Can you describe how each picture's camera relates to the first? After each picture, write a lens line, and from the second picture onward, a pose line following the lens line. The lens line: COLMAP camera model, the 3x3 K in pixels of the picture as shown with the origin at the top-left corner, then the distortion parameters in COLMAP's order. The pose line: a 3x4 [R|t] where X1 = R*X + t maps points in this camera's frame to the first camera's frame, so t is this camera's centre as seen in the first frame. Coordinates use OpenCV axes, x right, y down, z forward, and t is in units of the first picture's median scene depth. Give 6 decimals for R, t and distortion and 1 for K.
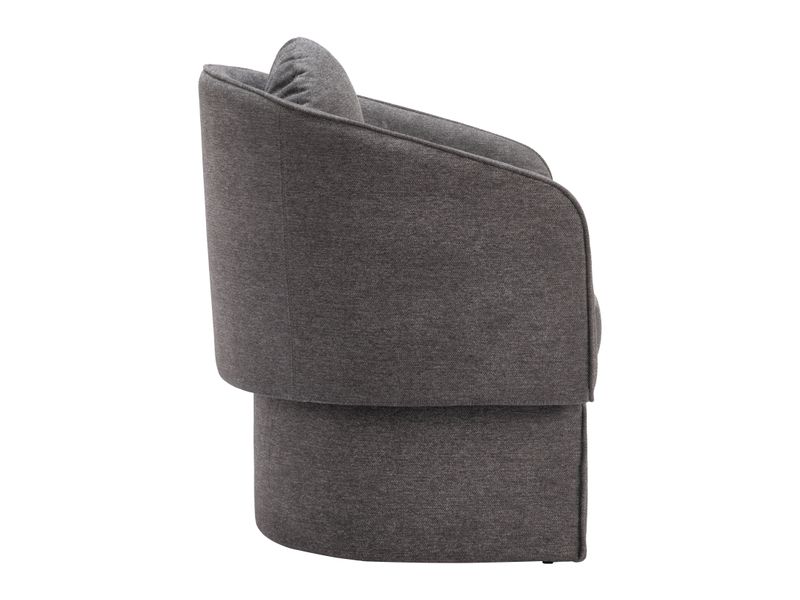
lens RADIAL K [[1637.3, 0, 401.1], [0, 1637.3, 295.7], [0, 0, 1]] dist [0.153497, 0.000000]
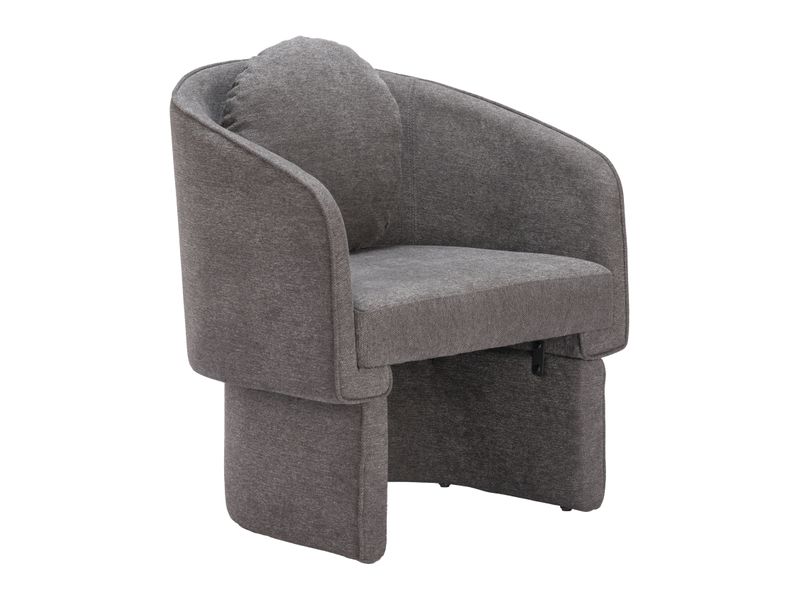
lens RADIAL K [[1637.3, 0, 402.6], [0, 1637.3, 303.0], [0, 0, 1]] dist [0.153497, 0.000000]
pose [[0.821596, 0.116799, -0.557977, 0.706798], [-0.111619, 0.992800, 0.043465, -0.045073], [0.559037, 0.026571, 0.828717, 0.181737]]
